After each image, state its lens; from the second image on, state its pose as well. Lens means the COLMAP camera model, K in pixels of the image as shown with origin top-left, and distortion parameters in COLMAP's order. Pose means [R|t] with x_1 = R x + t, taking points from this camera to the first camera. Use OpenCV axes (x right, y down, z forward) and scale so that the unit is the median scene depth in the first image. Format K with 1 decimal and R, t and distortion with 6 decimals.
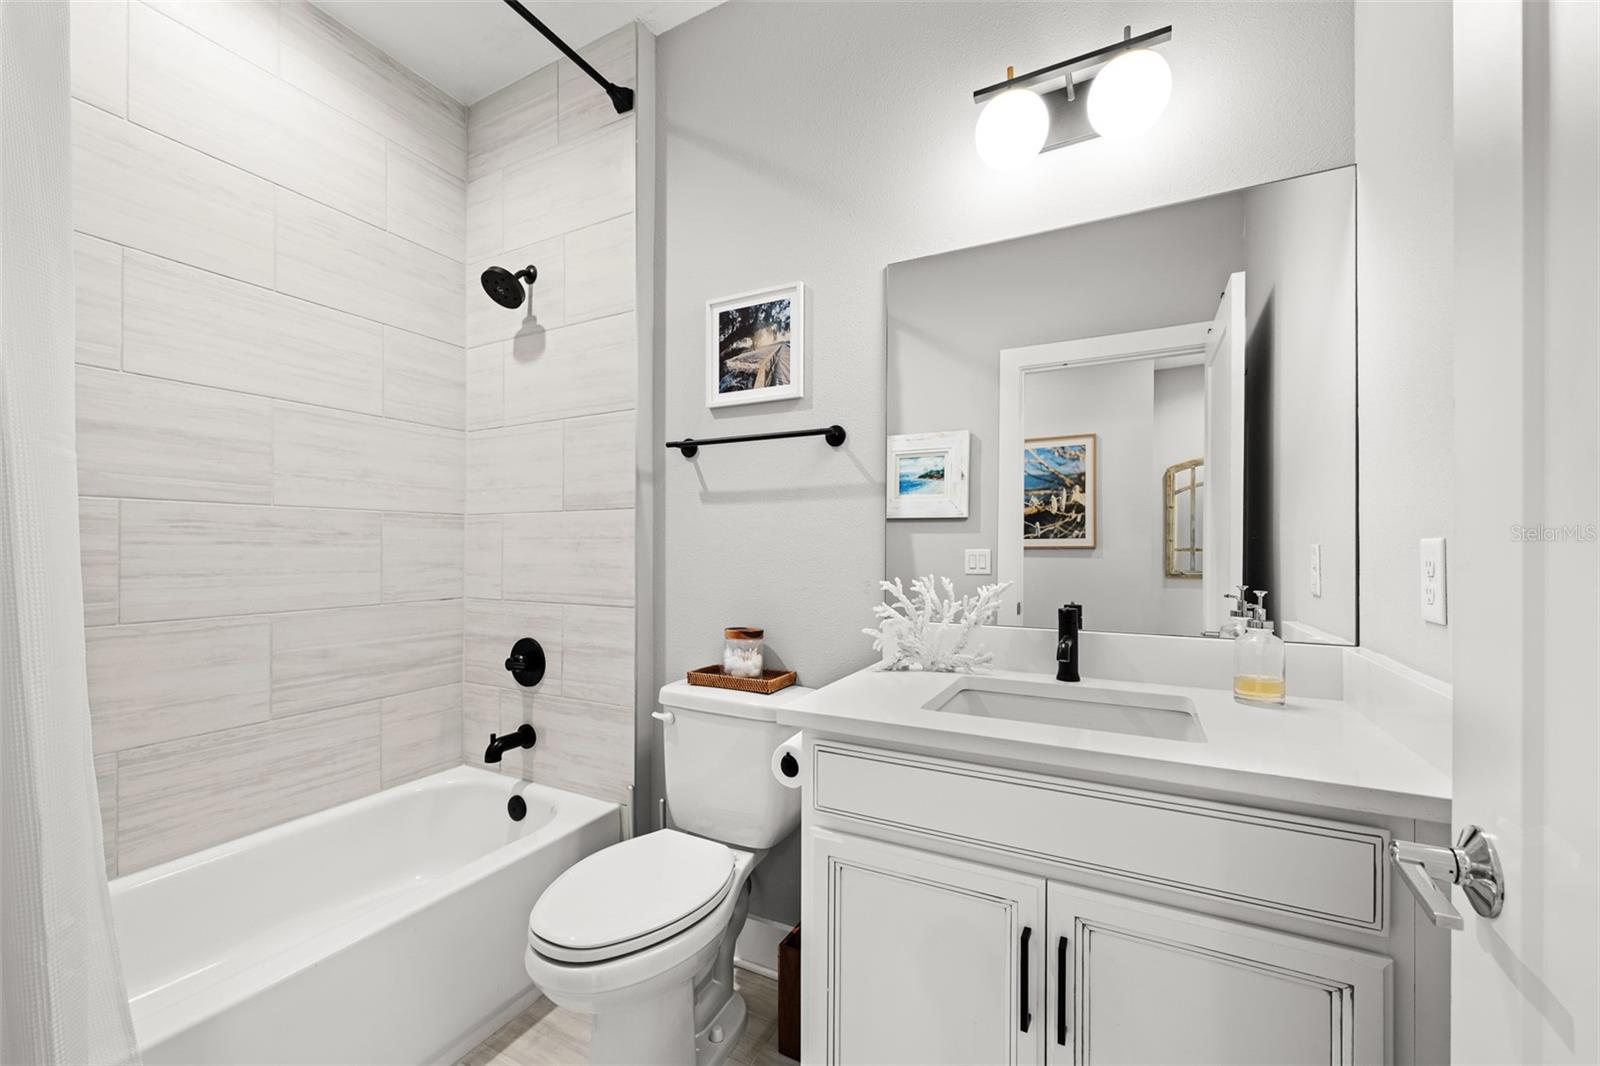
lens RADIAL K [[648.7, 0, 800.0], [0, 648.7, 533.0], [0, 0, 1]] dist [-0.002186, -0.000159]
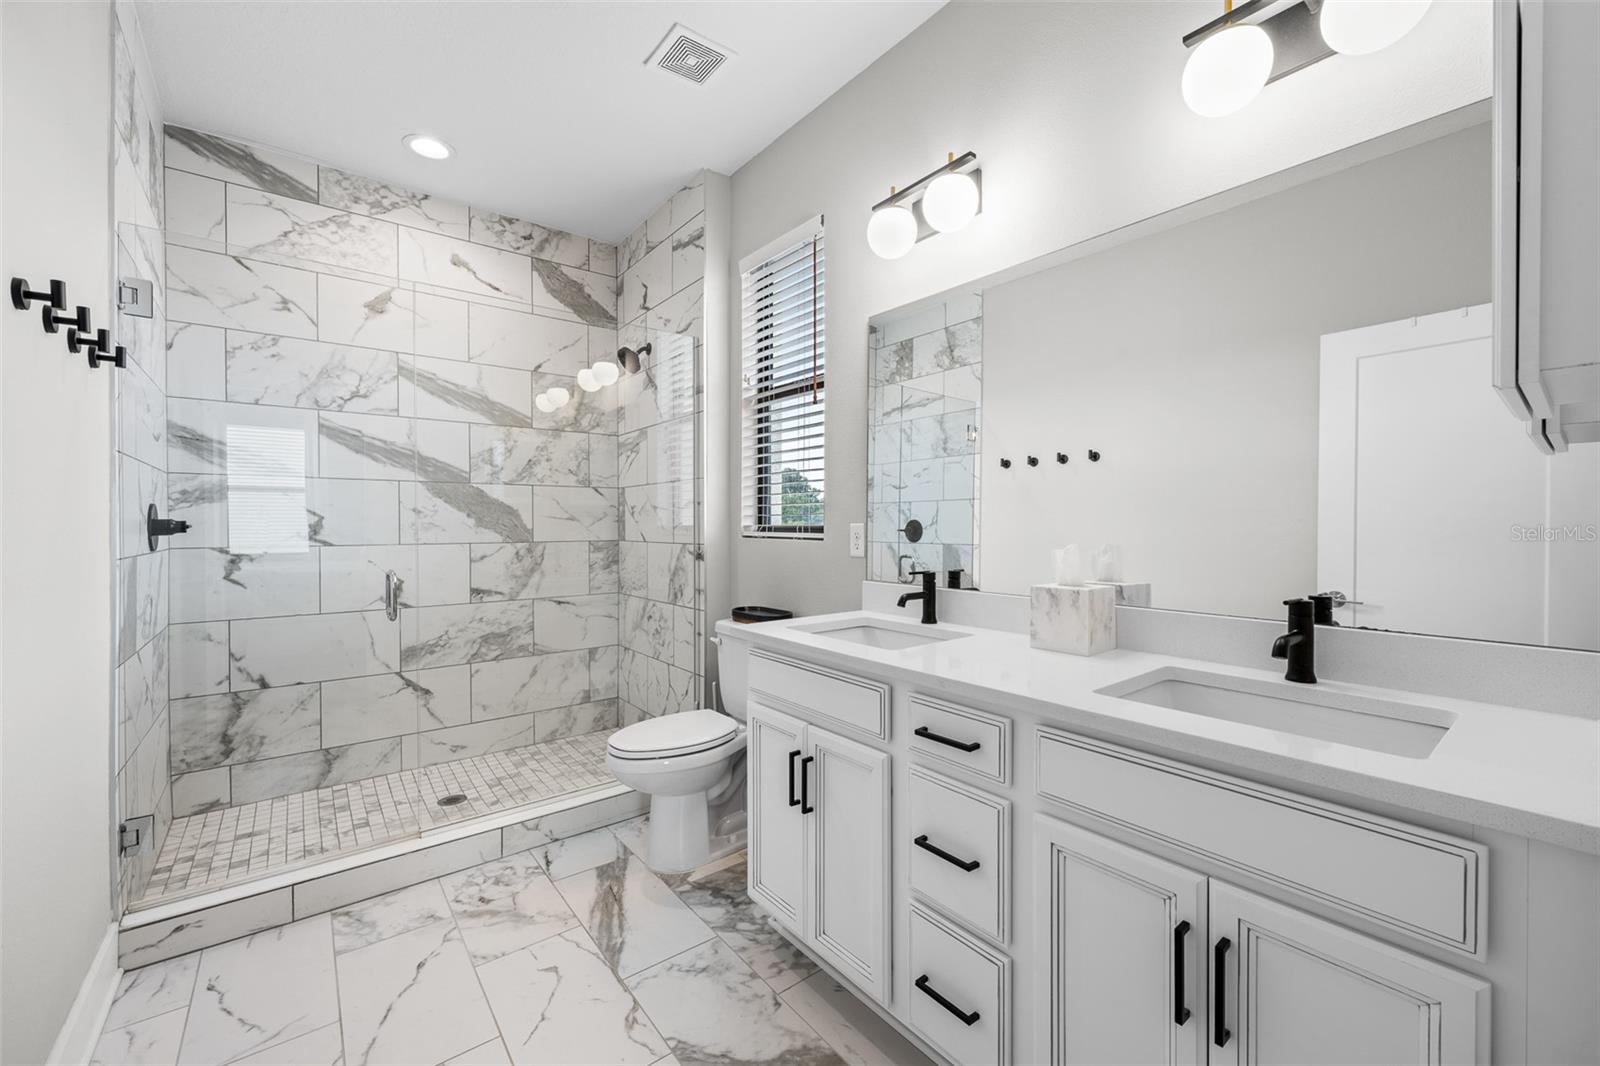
lens RADIAL K [[636.8, 0, 800.0], [0, 636.8, 533.0], [0, 0, 1]] dist [-0.000528, 0.000057]
pose [[0.920148, 0.004204, -0.391549, 0.192579], [0.005076, 0.999730, 0.022662, 0.001221], [0.391539, -0.022840, 0.919878, -0.095830]]
